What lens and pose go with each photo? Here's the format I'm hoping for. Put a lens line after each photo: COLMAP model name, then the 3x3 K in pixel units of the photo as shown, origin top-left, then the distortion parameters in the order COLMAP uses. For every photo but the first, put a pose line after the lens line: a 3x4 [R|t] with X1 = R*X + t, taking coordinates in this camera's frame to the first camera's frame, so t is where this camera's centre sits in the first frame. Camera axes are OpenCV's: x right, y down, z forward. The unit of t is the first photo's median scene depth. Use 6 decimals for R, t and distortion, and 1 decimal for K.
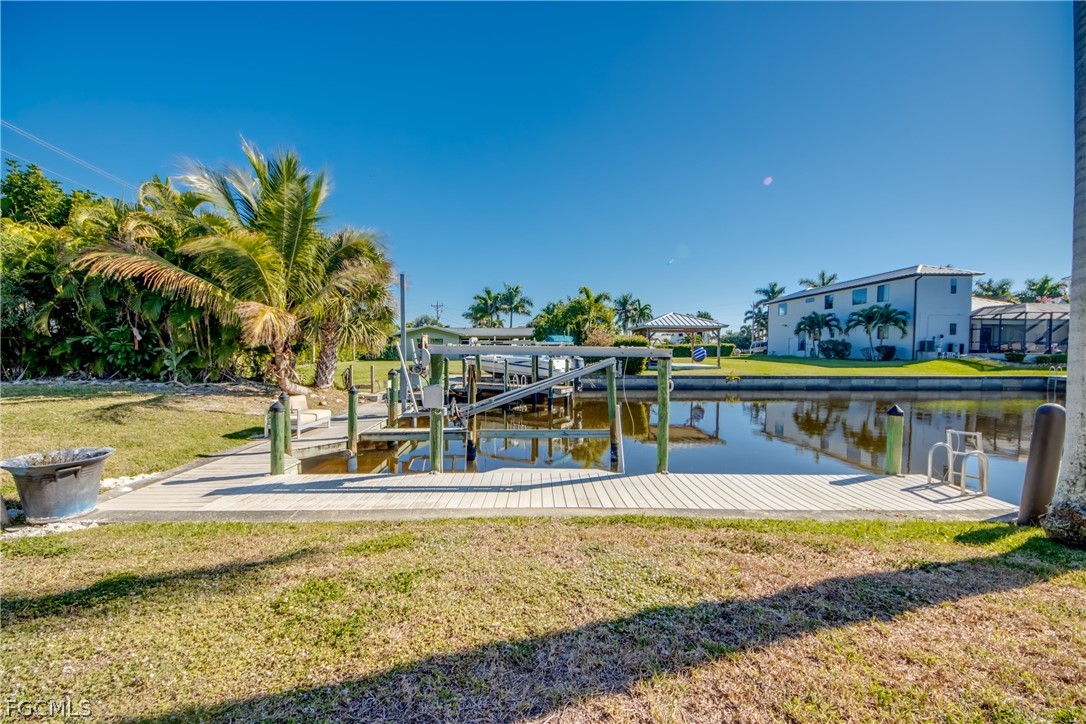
lens RADIAL K [[440.8, 0, 534.7], [0, 440.8, 368.8], [0, 0, 1]] dist [-0.004935, -0.007232]
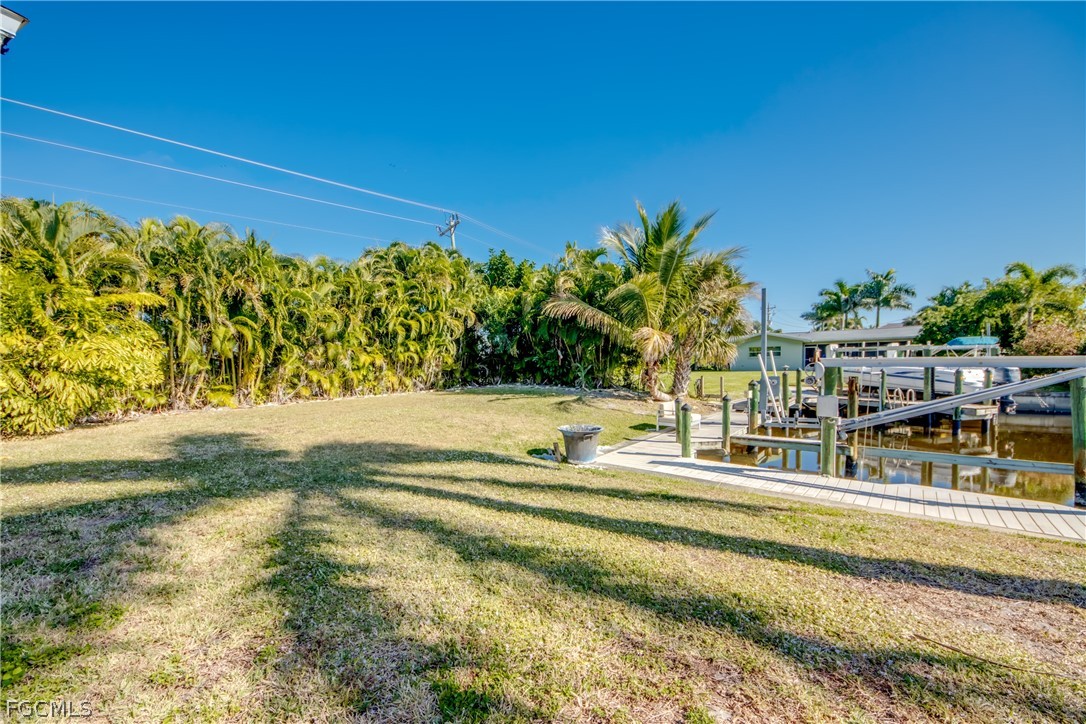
lens RADIAL K [[440.8, 0, 482.0], [0, 440.8, 393.5], [0, 0, 1]] dist [-0.004935, -0.007232]
pose [[0.712633, 0.034513, -0.700688, -0.015914], [-0.010260, 0.999195, 0.038781, -0.000800], [0.701462, -0.020447, 0.712413, -0.075124]]
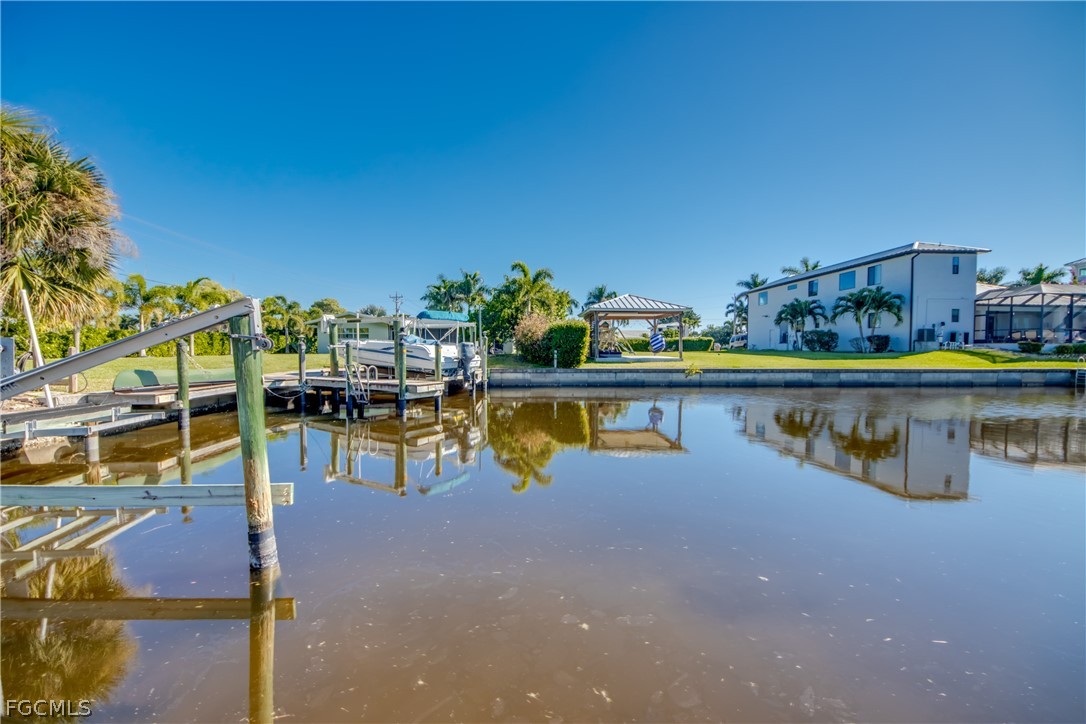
lens RADIAL K [[440.8, 0, 532.4], [0, 440.8, 360.8], [0, 0, 1]] dist [-0.004935, -0.007232]
pose [[0.999796, -0.001566, 0.020116, 0.134881], [0.001824, 0.999916, -0.012841, 0.010163], [-0.020094, 0.012875, 0.999715, 0.198574]]
